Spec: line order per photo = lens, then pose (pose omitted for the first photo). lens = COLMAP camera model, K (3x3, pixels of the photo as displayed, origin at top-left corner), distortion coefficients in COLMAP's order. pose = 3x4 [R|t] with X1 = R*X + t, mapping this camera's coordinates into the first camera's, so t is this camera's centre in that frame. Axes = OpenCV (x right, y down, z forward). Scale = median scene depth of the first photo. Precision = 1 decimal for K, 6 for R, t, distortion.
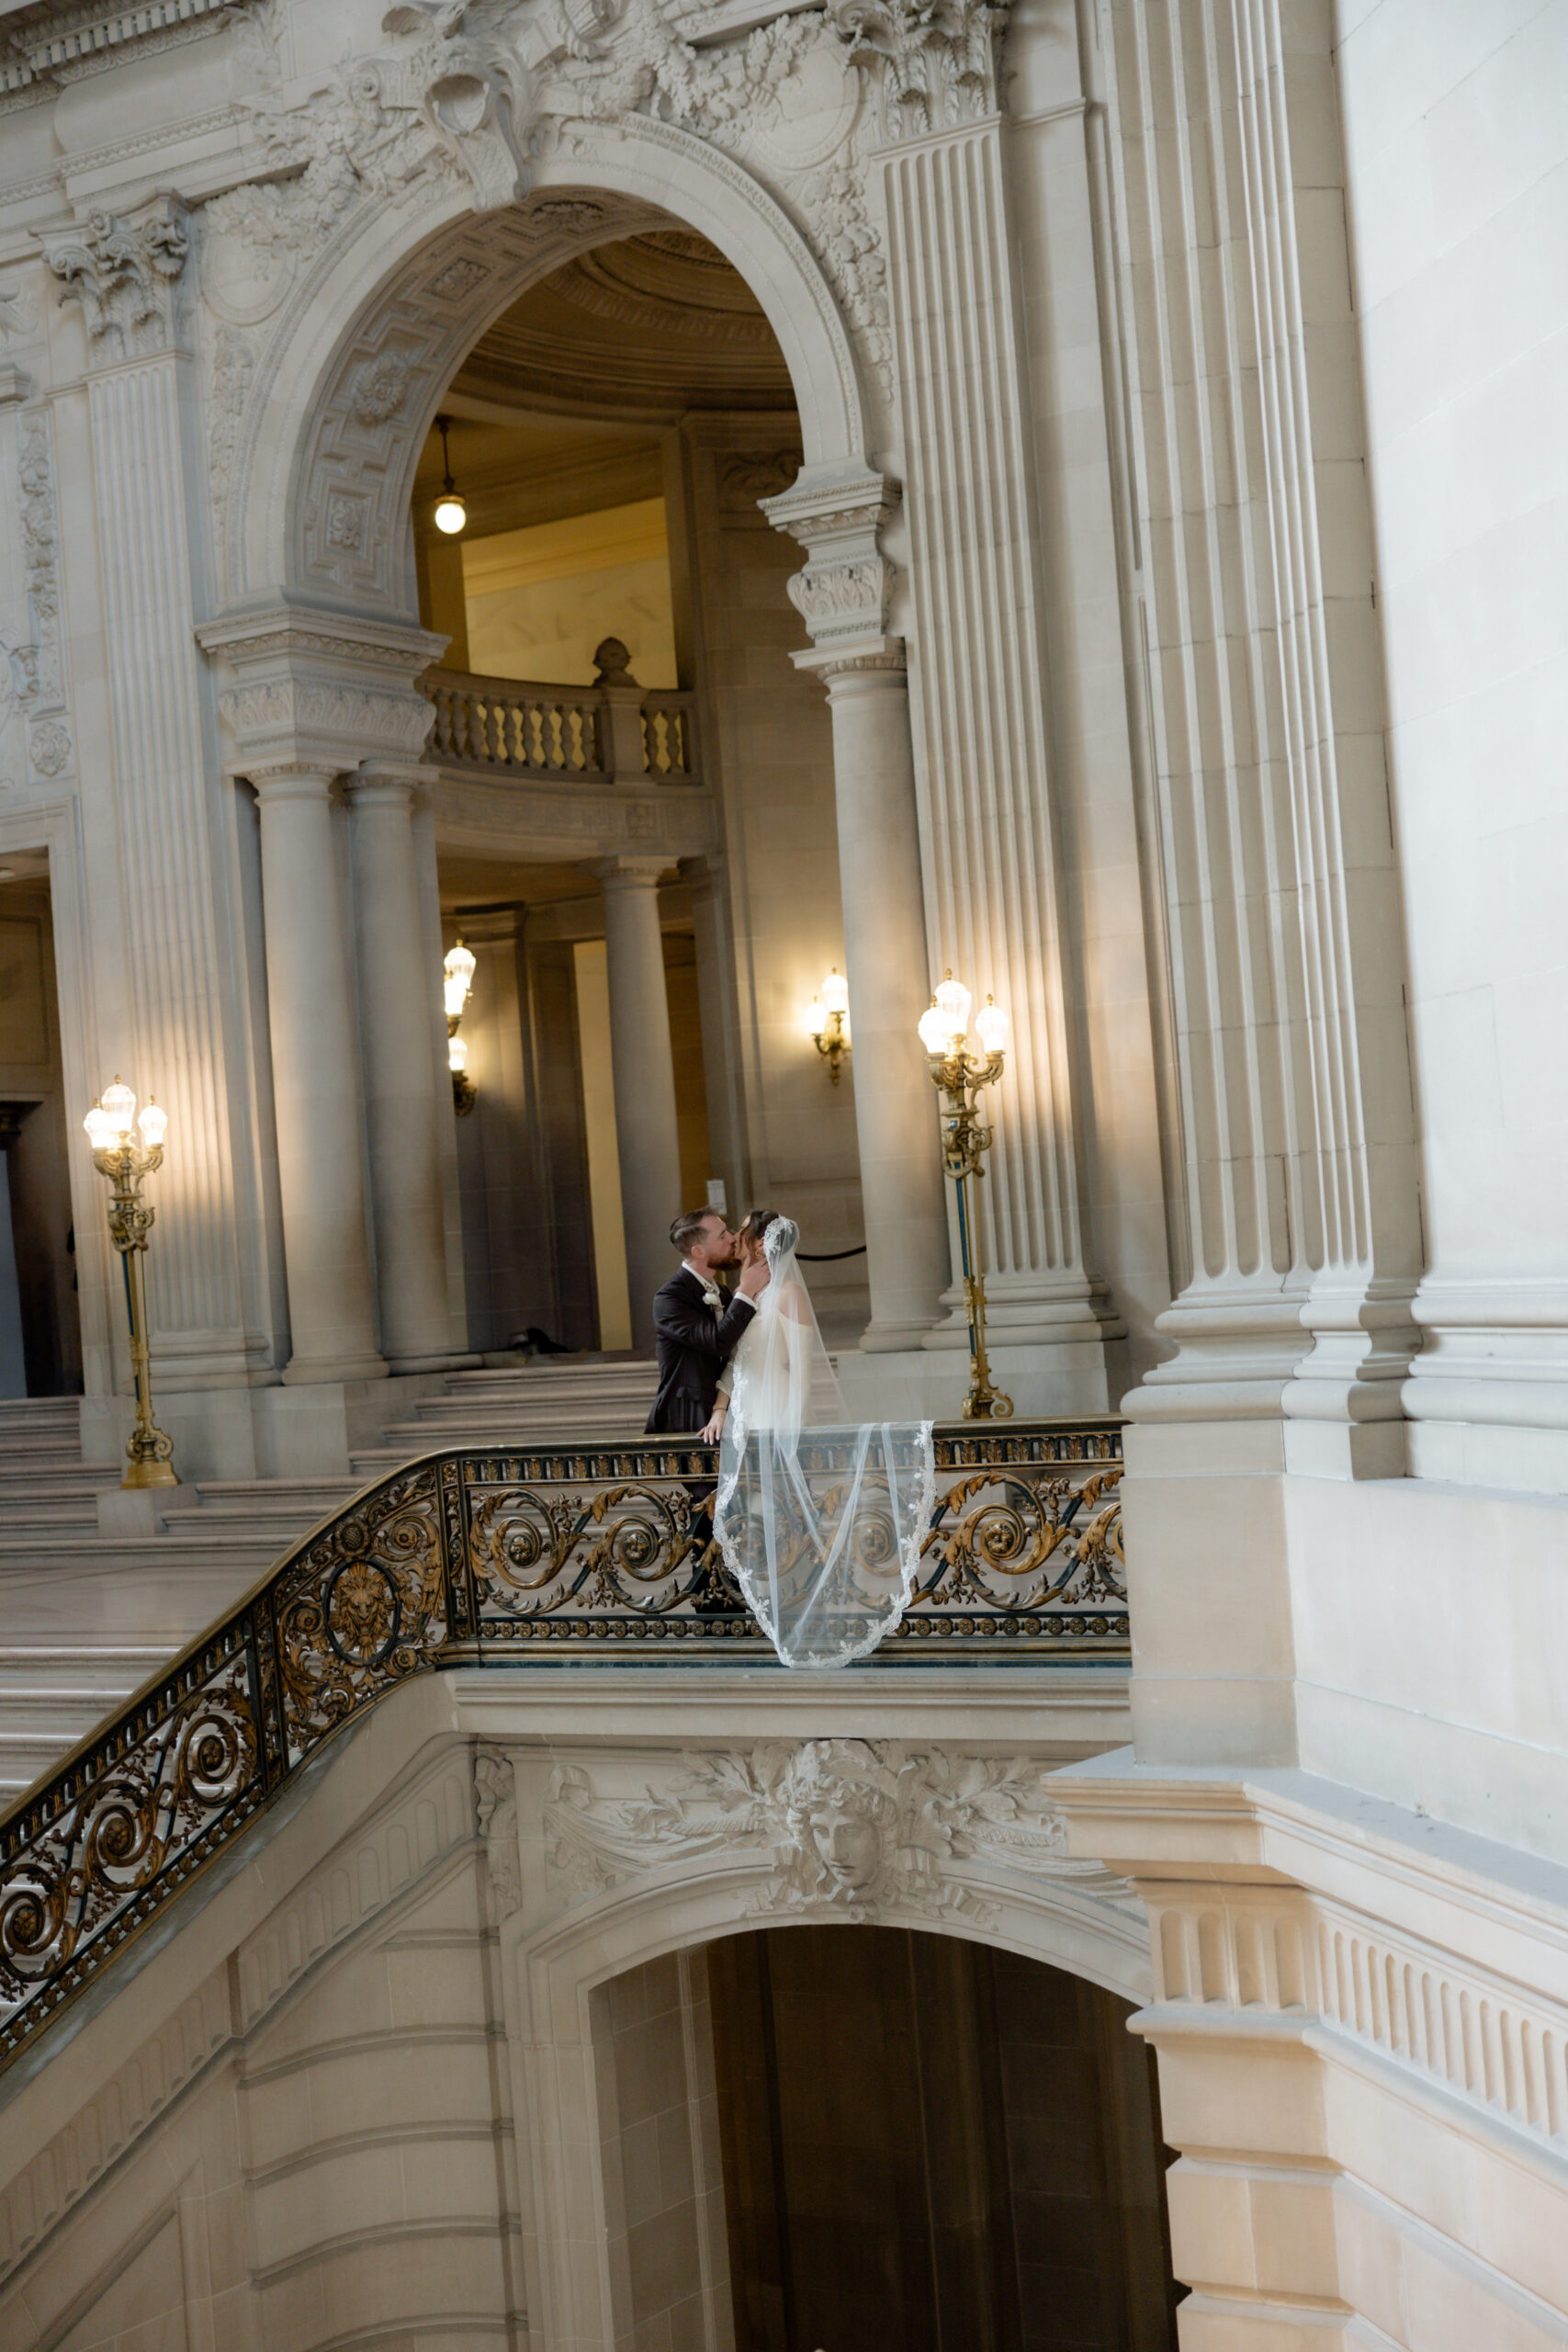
lens RADIAL K [[3329.4, 0, 741.7], [0, 3329.4, 1200.2], [0, 0, 1]] dist [0.014955, 0.000000]
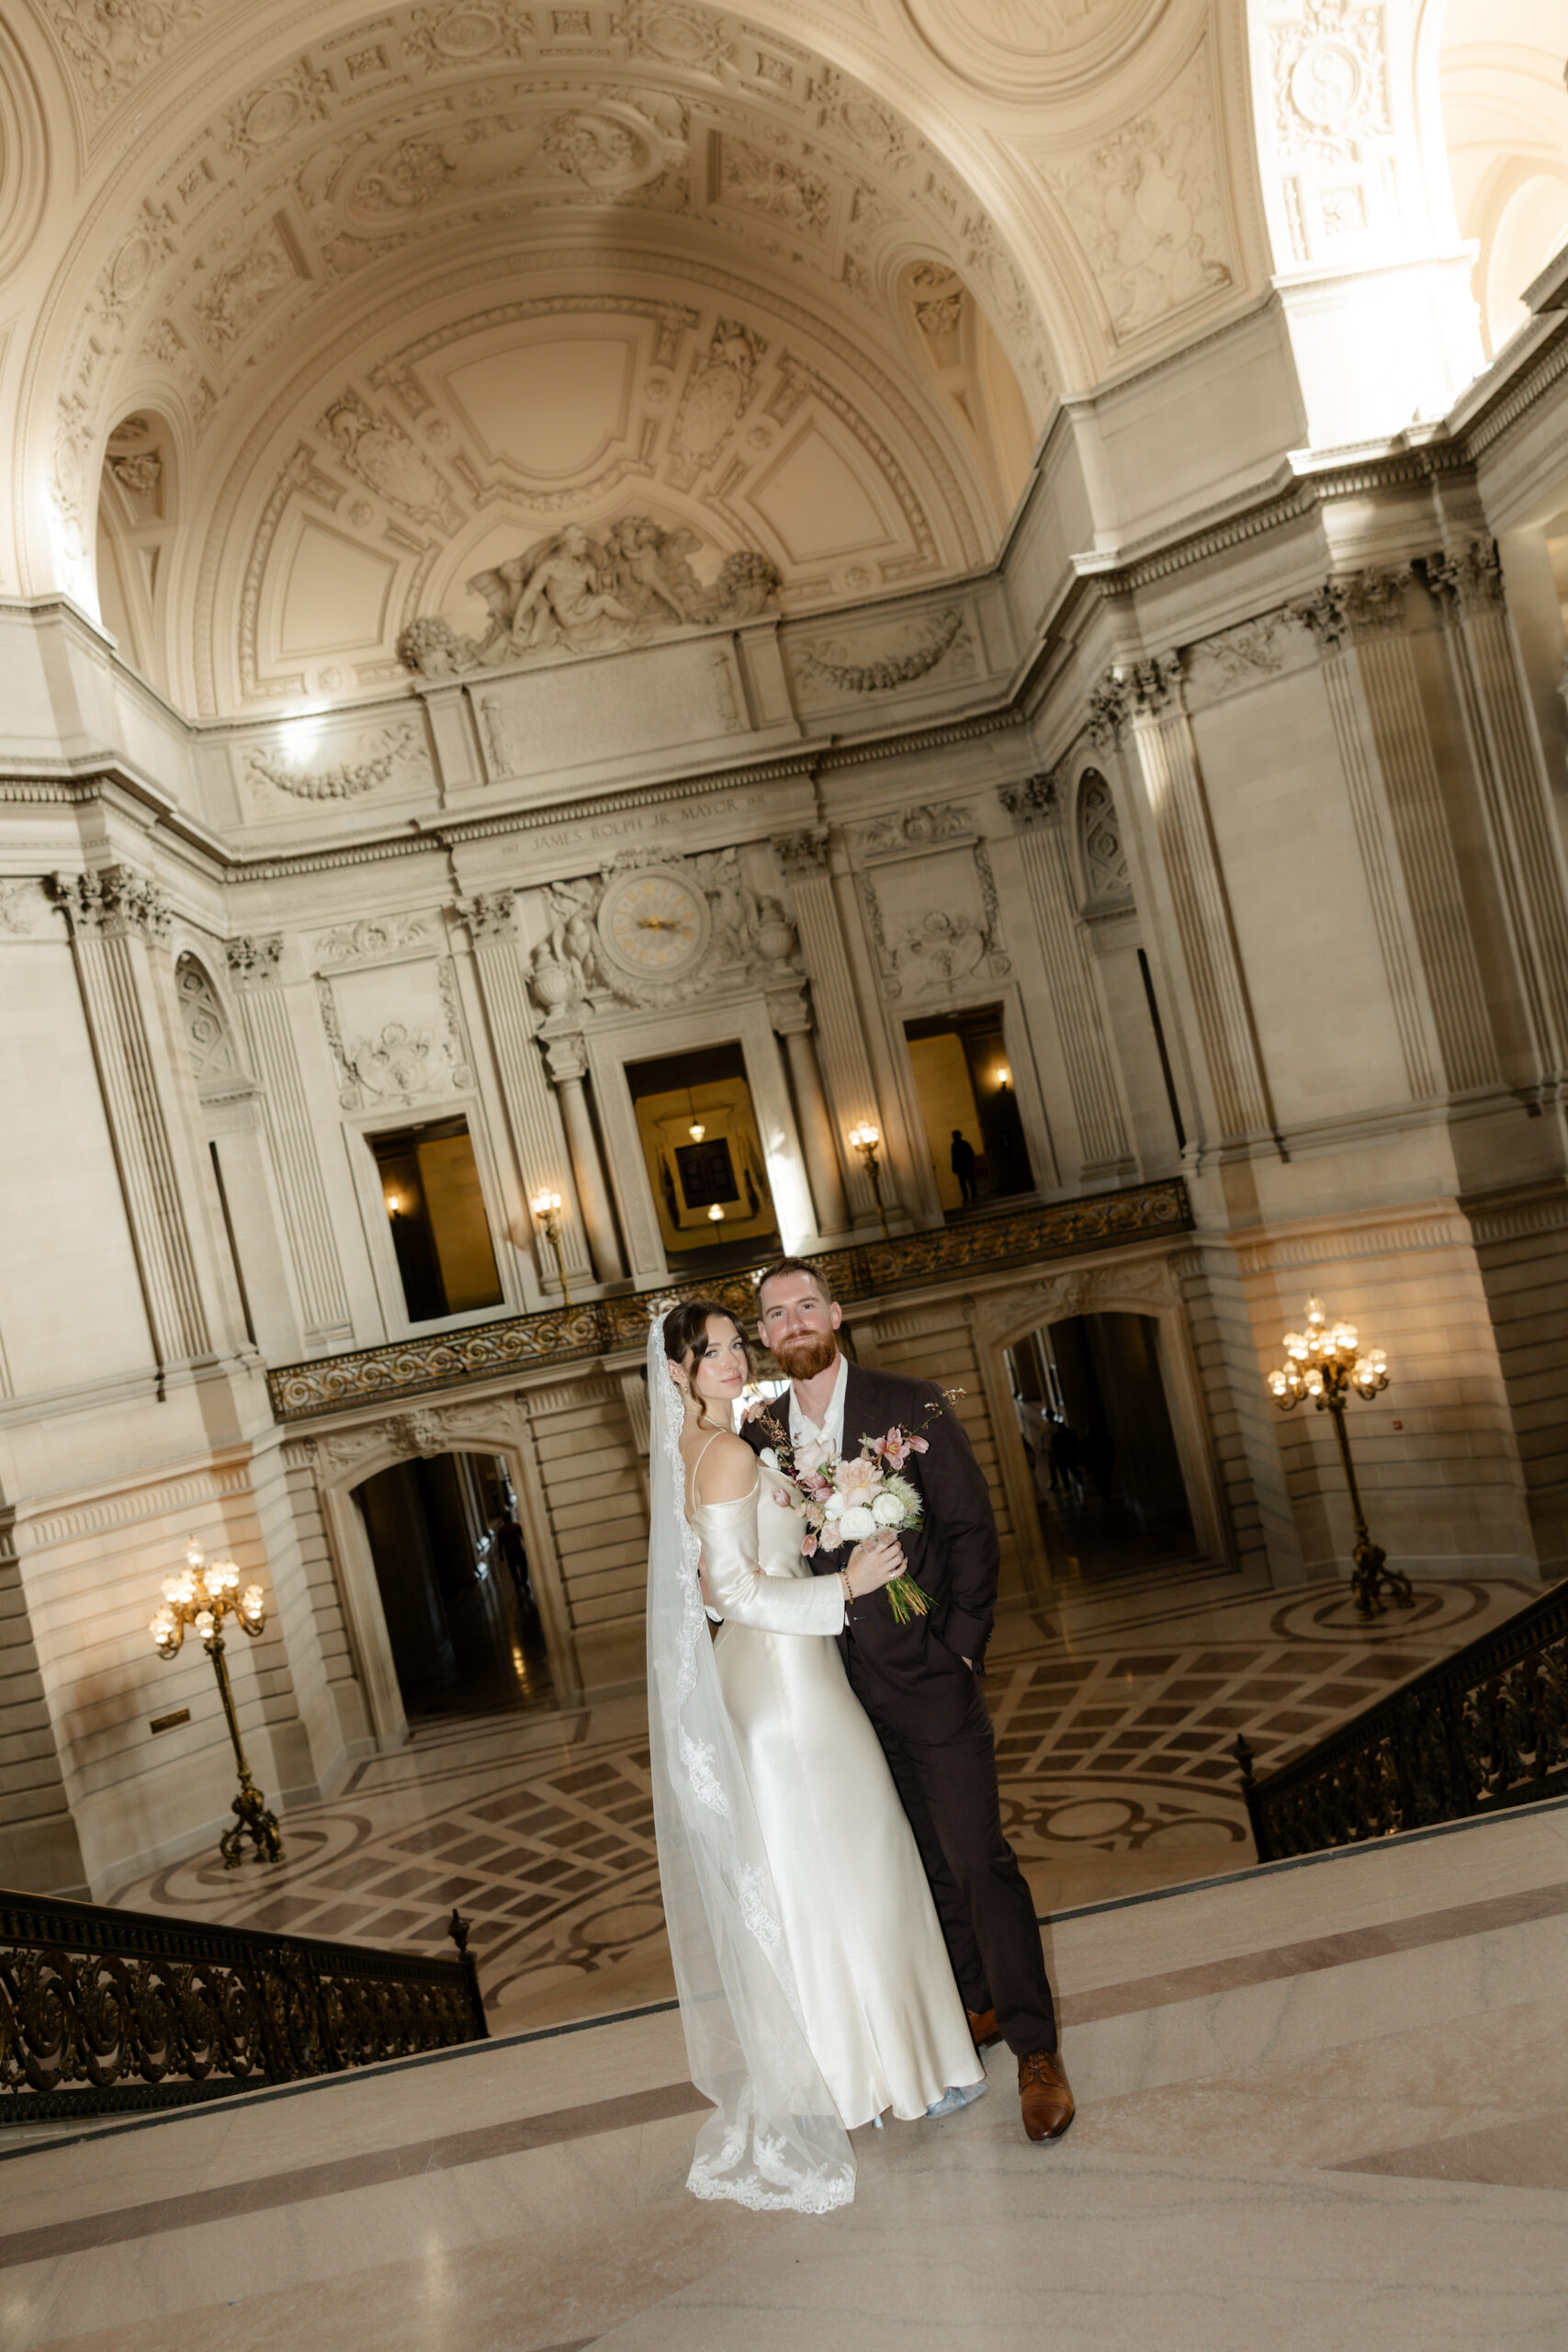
lens RADIAL K [[1865.4, 0, 783.3], [0, 1865.4, 1184.5], [0, 0, 1]] dist [0.019430, -0.019998]
pose [[0.821761, -0.095448, 0.561781, -1.062018], [0.134756, 0.990459, -0.028837, 0.042999], [-0.553669, 0.099401, 0.826783, -0.536267]]
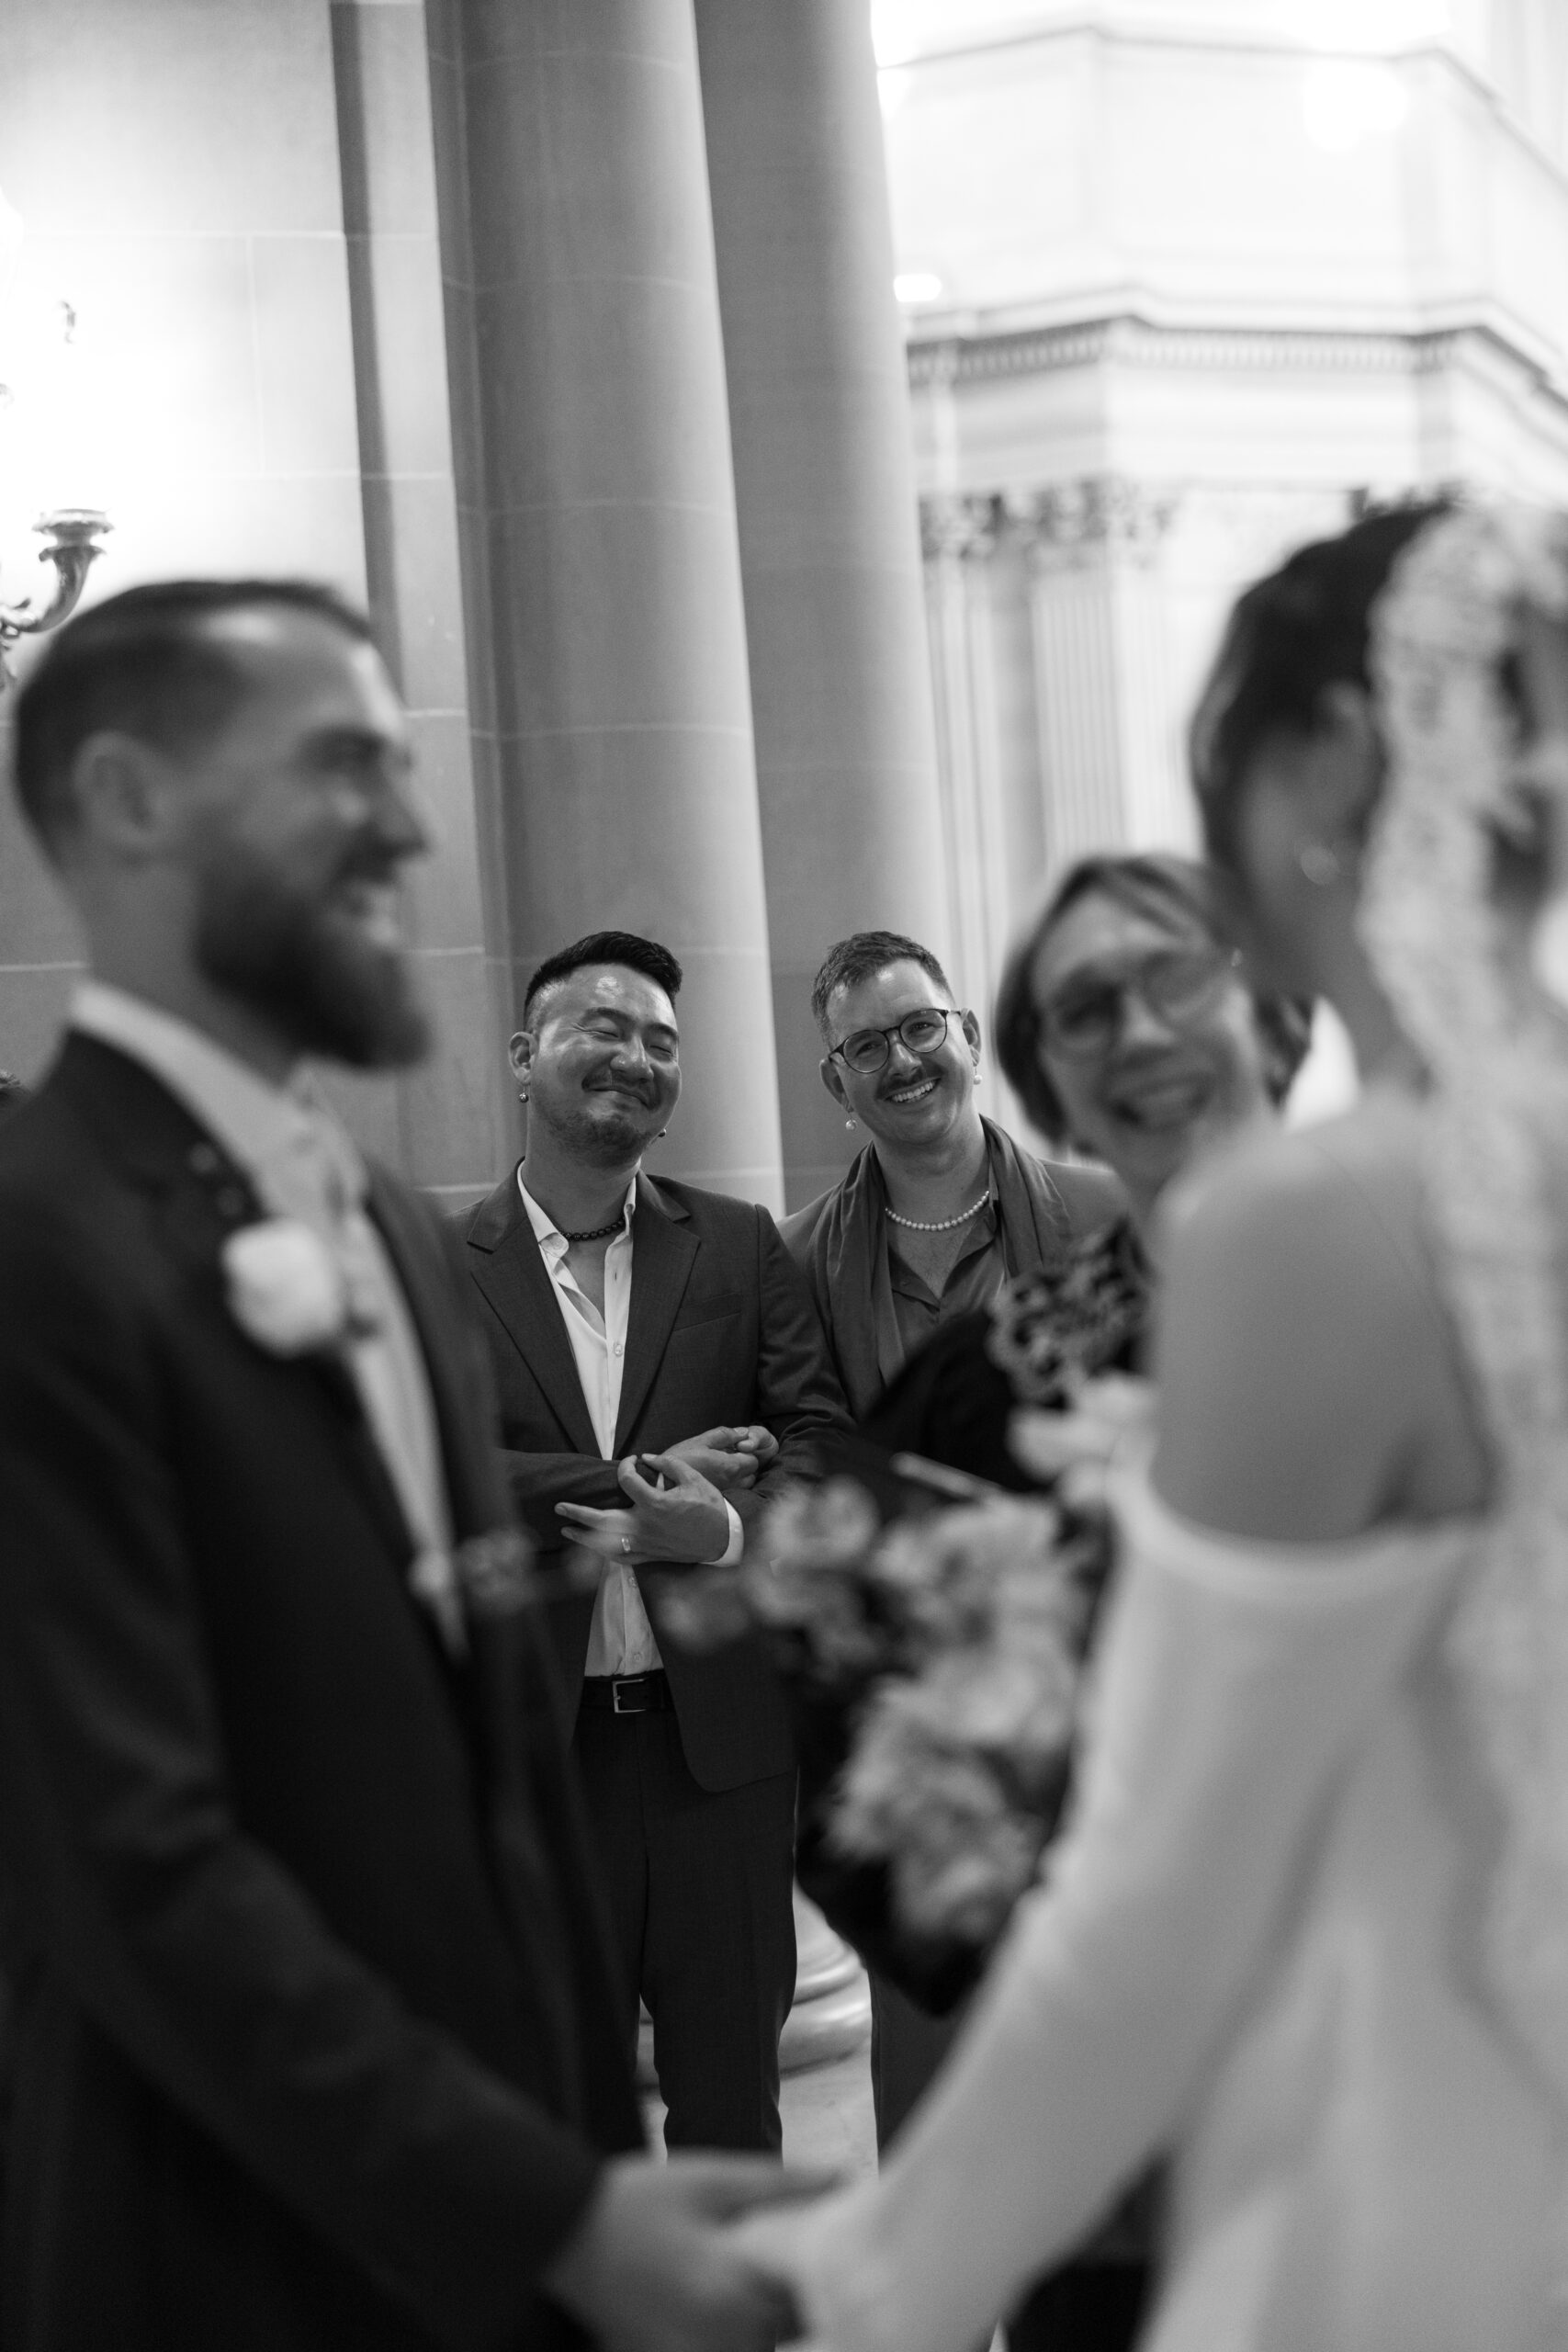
lens RADIAL K [[4021.3, 0, 788.0], [0, 4021.3, 1178.6], [0, 0, 1]] dist [-0.034207, 0.000000]
pose [[0.987258, 0.015123, 0.158409, -1.268399], [-0.015811, 0.999870, 0.003082, 0.020227], [-0.158342, -0.005548, 0.987369, -0.919705]]
